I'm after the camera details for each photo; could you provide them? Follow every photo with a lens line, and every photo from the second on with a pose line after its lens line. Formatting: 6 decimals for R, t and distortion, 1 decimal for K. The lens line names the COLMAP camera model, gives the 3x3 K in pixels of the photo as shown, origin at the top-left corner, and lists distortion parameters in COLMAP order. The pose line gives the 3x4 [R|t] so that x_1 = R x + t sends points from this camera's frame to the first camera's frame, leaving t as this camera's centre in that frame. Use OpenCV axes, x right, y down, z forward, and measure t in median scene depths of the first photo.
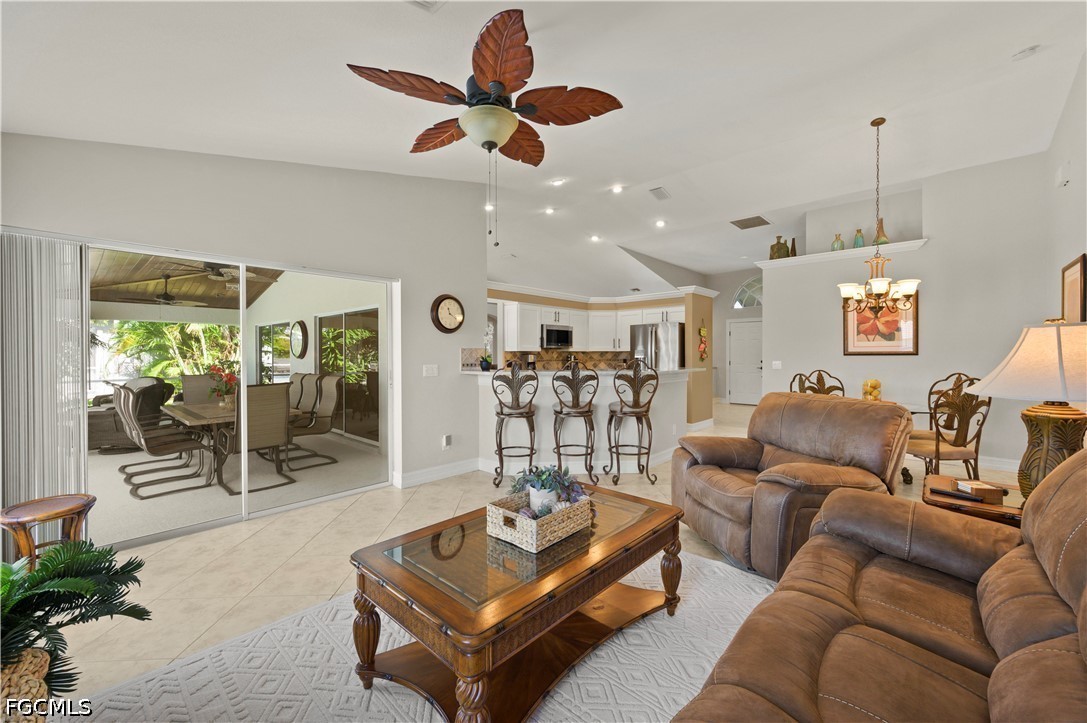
lens RADIAL K [[429.2, 0, 545.2], [0, 429.2, 357.2], [0, 0, 1]] dist [-0.001873, -0.000081]
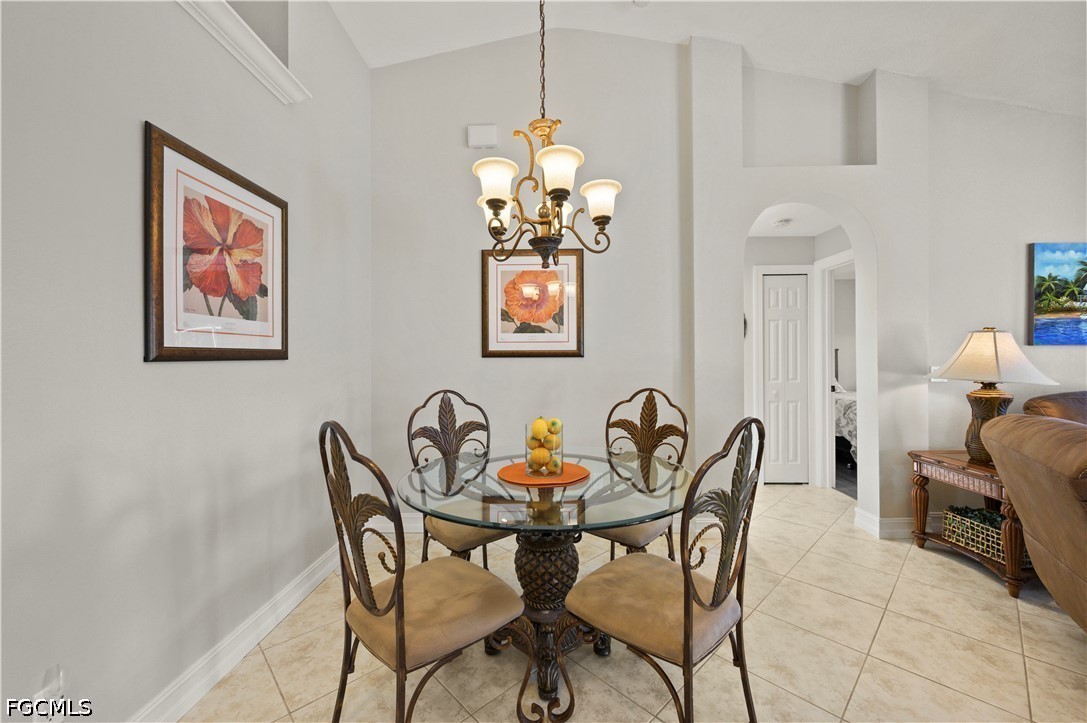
lens RADIAL K [[429.2, 0, 544.5], [0, 429.2, 357.3], [0, 0, 1]] dist [-0.001873, -0.000081]
pose [[-0.662710, 0.006595, 0.748847, 0.287924], [0.013563, 0.999903, 0.003197, -0.003450], [-0.748753, 0.012275, -0.662736, 0.800581]]
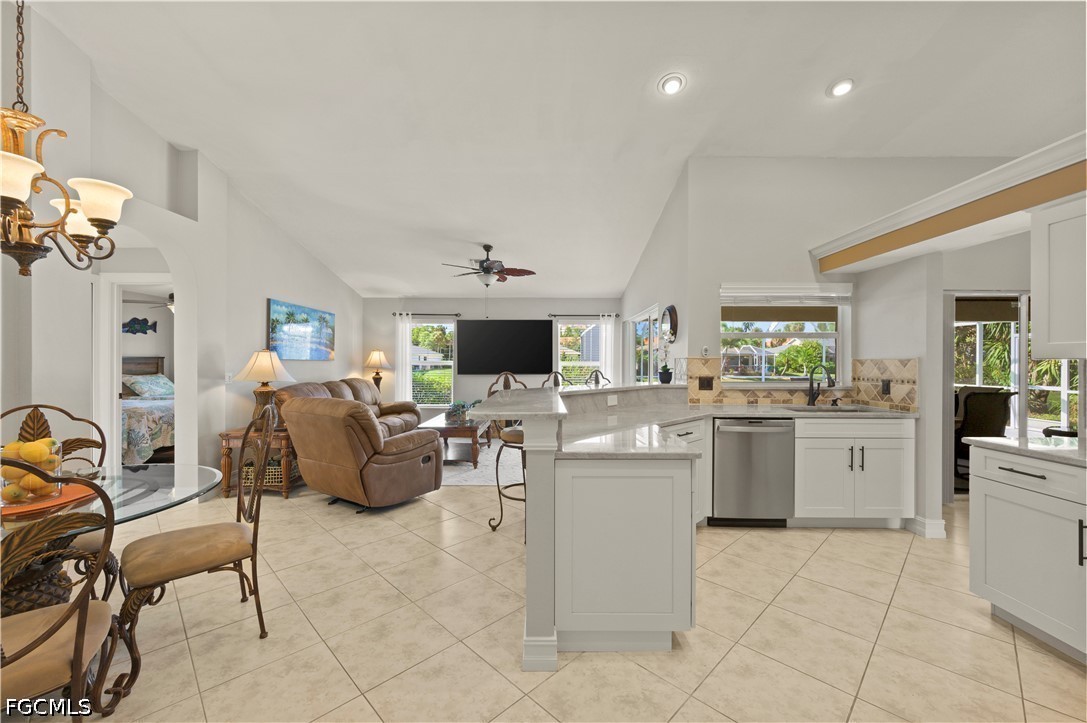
lens RADIAL K [[429.2, 0, 543.3], [0, 429.2, 361.3], [0, 0, 1]] dist [-0.001873, -0.000081]
pose [[-0.737683, 0.002569, -0.675143, 0.432518], [-0.004671, 0.999949, 0.008909, -0.012866], [0.675131, 0.009726, -0.737633, 0.993980]]
